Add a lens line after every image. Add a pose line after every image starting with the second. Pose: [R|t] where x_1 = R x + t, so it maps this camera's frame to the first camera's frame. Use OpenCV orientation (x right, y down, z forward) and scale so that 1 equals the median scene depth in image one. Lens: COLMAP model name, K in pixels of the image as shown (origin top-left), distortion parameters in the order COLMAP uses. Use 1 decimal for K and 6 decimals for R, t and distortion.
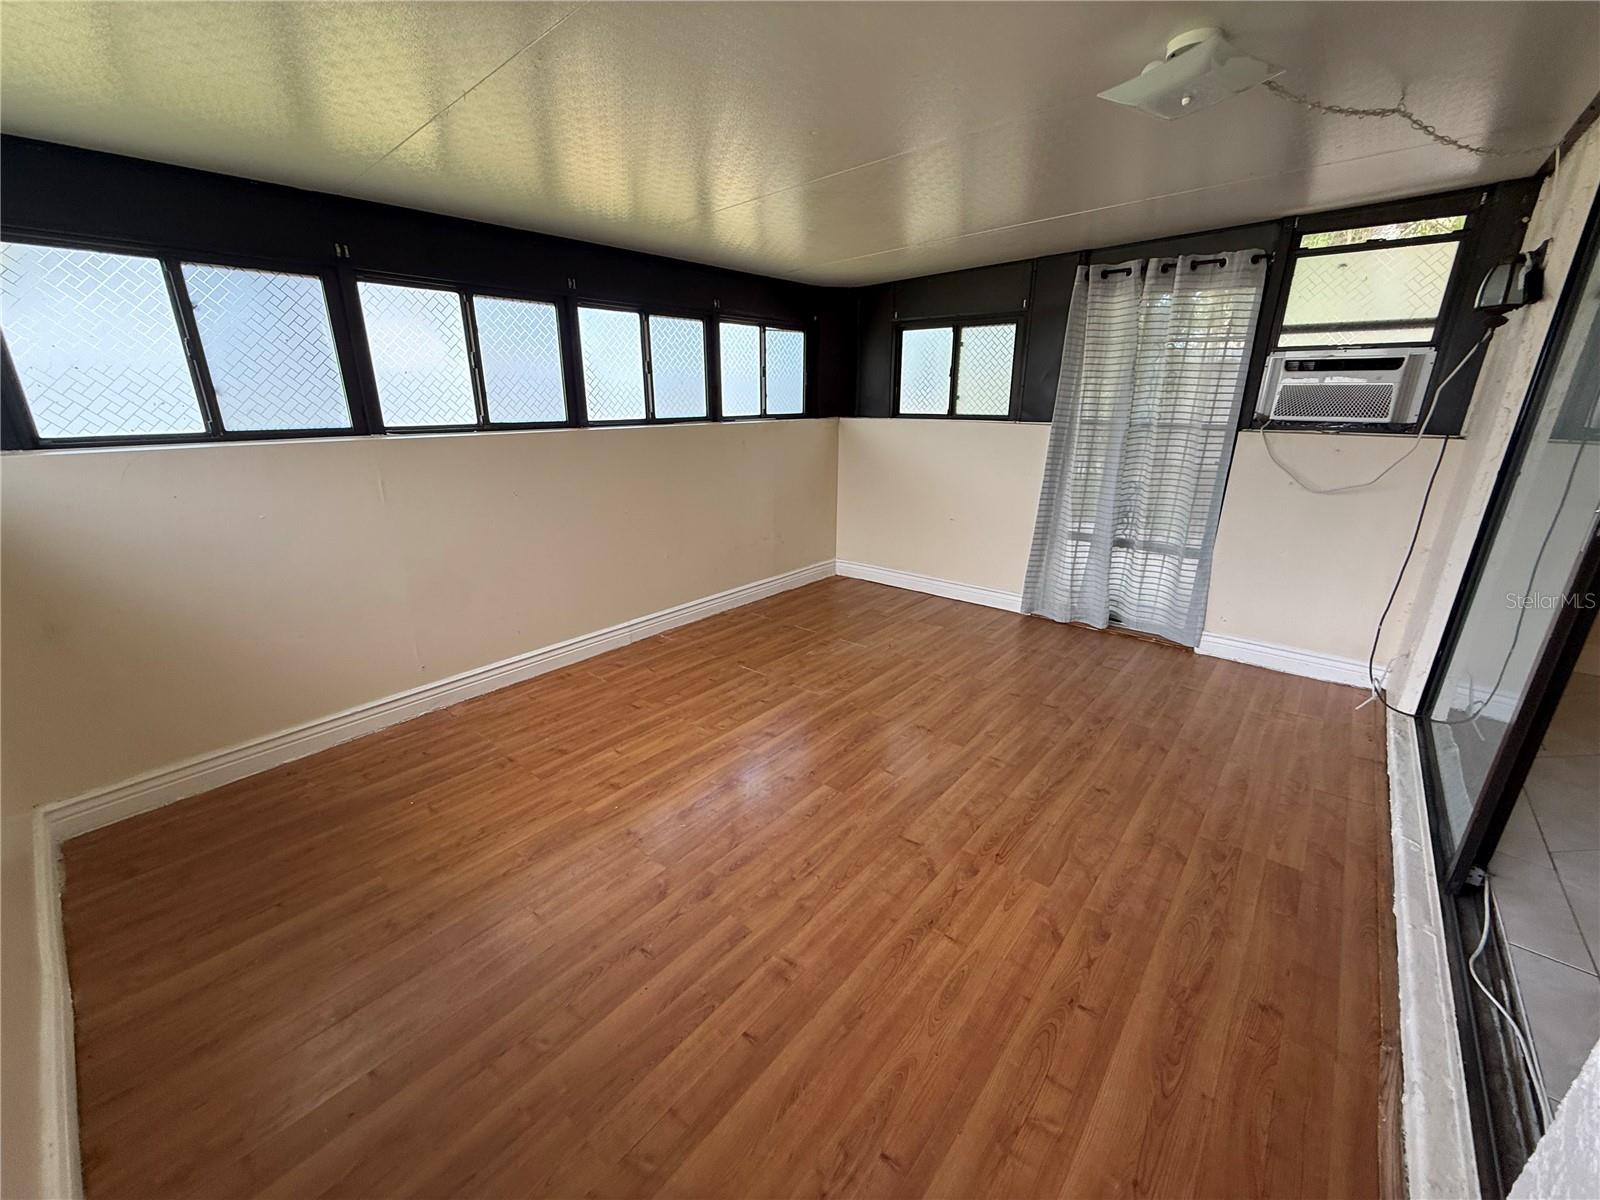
lens RADIAL K [[636.5, 0, 796.3], [0, 636.5, 602.7], [0, 0, 1]] dist [-0.002125, -0.000011]
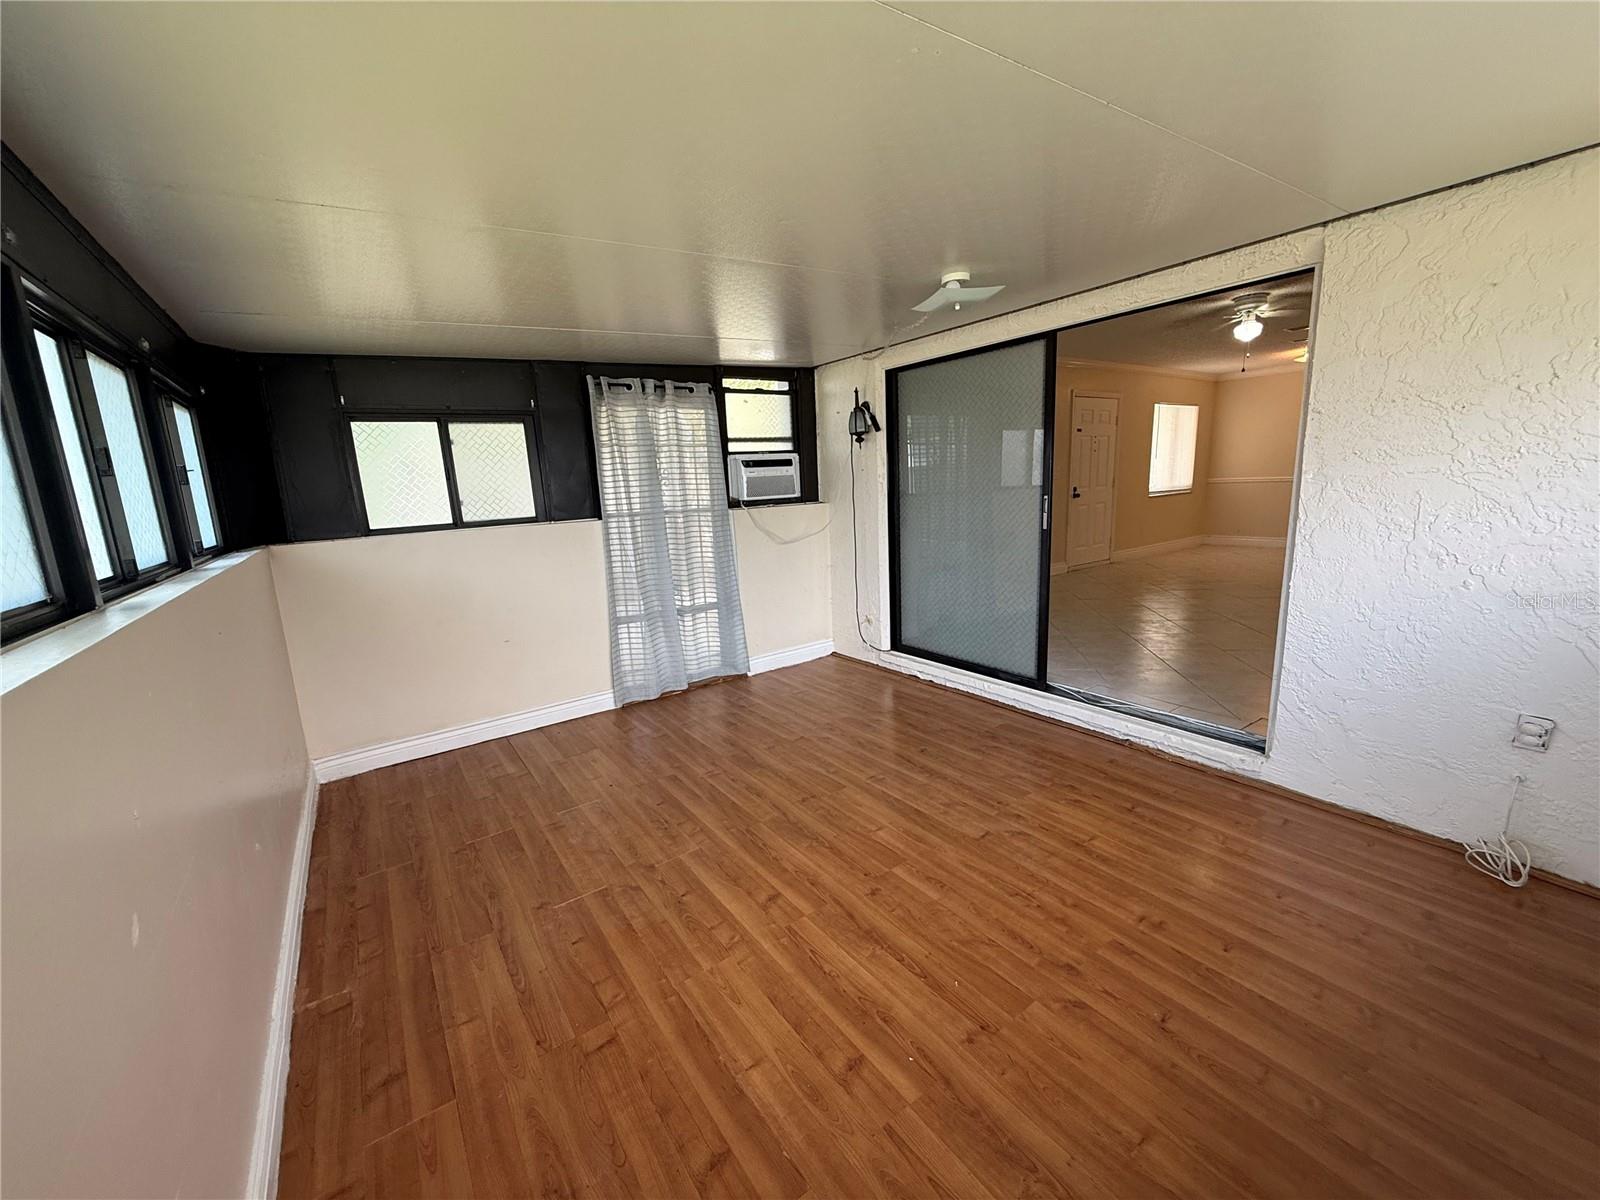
lens RADIAL K [[636.5, 0, 795.9], [0, 636.5, 600.1], [0, 0, 1]] dist [-0.002125, -0.000011]
pose [[0.253722, -0.194842, 0.947450, -0.628139], [0.351814, 0.931005, 0.097246, -0.181325], [-0.901028, 0.308653, 0.304764, 0.541458]]
